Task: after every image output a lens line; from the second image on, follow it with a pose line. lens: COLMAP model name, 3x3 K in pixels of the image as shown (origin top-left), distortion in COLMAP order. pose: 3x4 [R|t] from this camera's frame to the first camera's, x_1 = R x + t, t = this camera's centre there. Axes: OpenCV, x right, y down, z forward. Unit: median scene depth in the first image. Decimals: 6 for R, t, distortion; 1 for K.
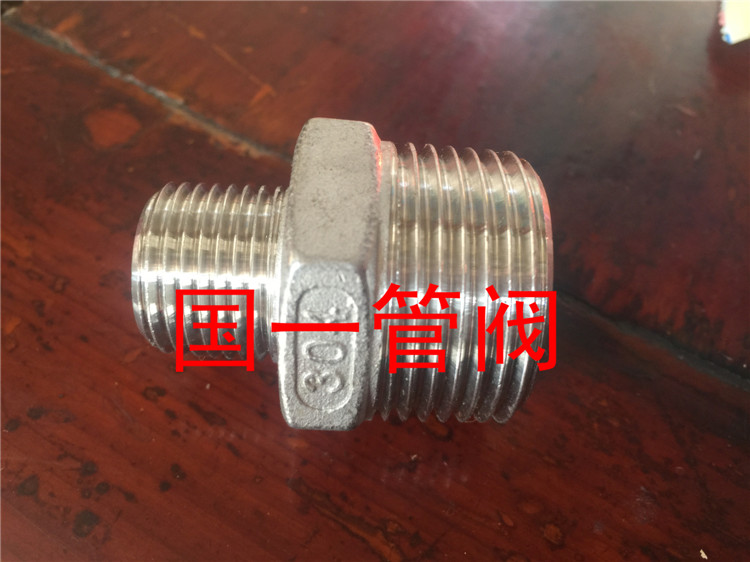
lens RADIAL K [[662.1, 0, 375.0], [0, 662.1, 281.0], [0, 0, 1]] dist [0.075385, -0.168658]
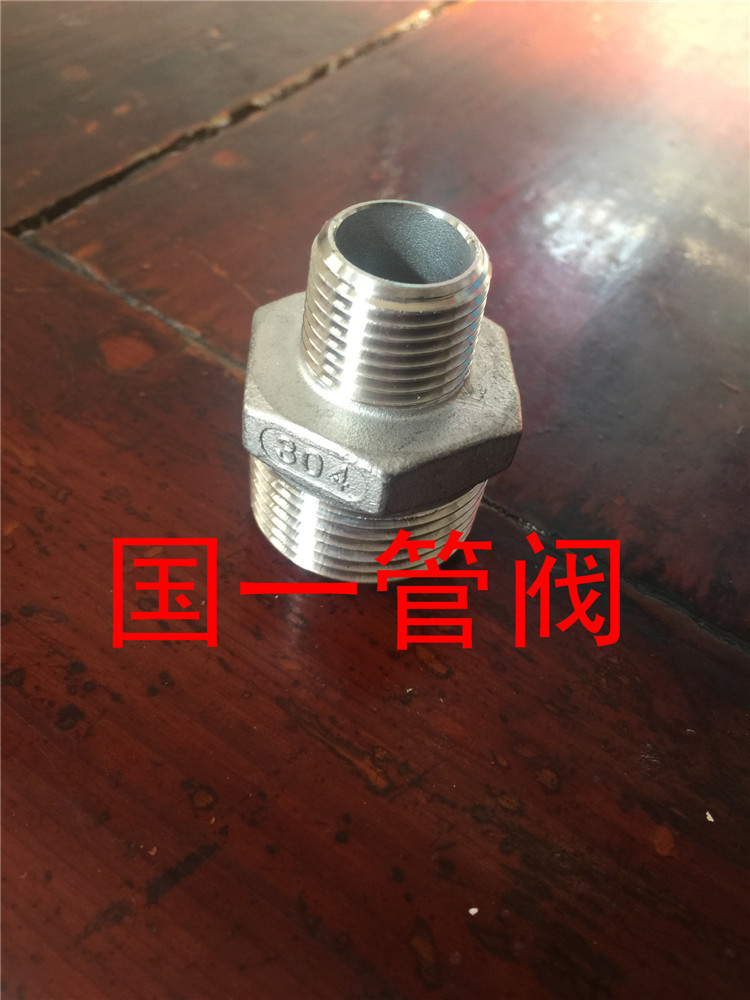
lens RADIAL K [[882.7, 0, 372.7], [0, 882.7, 498.3], [0, 0, 1]] dist [0.075385, -0.168658]
pose [[0.996641, 0.077198, -0.027342, 0.019674], [-0.080547, 0.984342, -0.156789, 0.196781], [0.014810, 0.158464, 0.987254, -0.306734]]
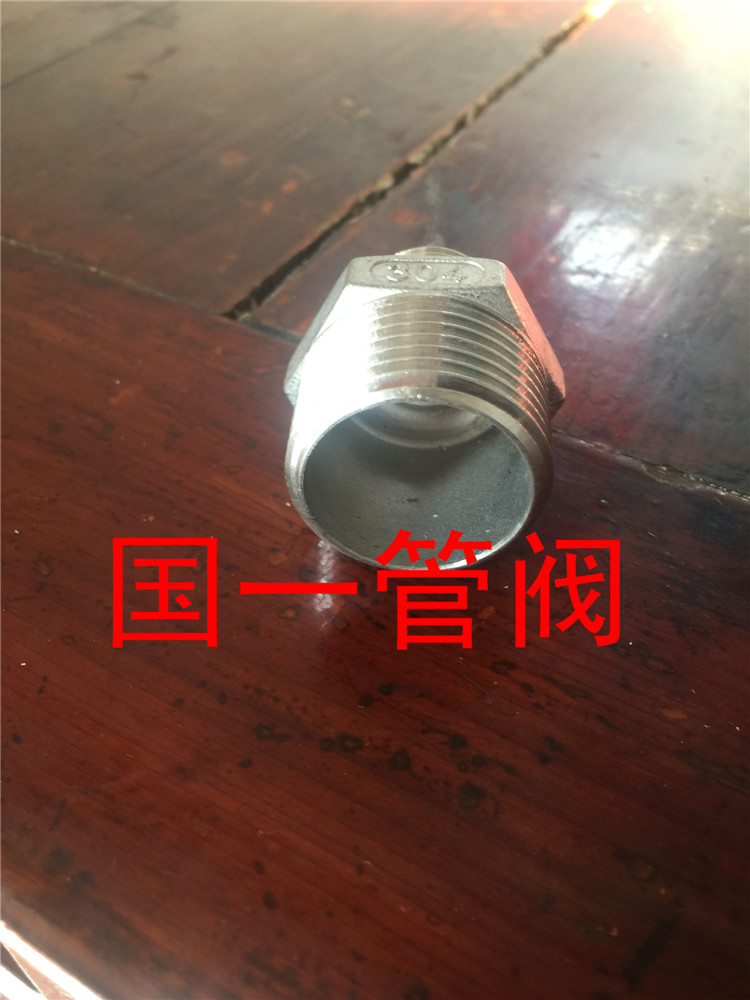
lens RADIAL K [[882.7, 0, 372.7], [0, 882.7, 498.3], [0, 0, 1]] dist [0.075385, -0.168658]
pose [[0.995161, -0.057553, -0.079640, -0.408571], [0.039114, 0.975558, -0.216235, 0.202525], [0.090138, 0.212073, 0.973088, -0.267807]]
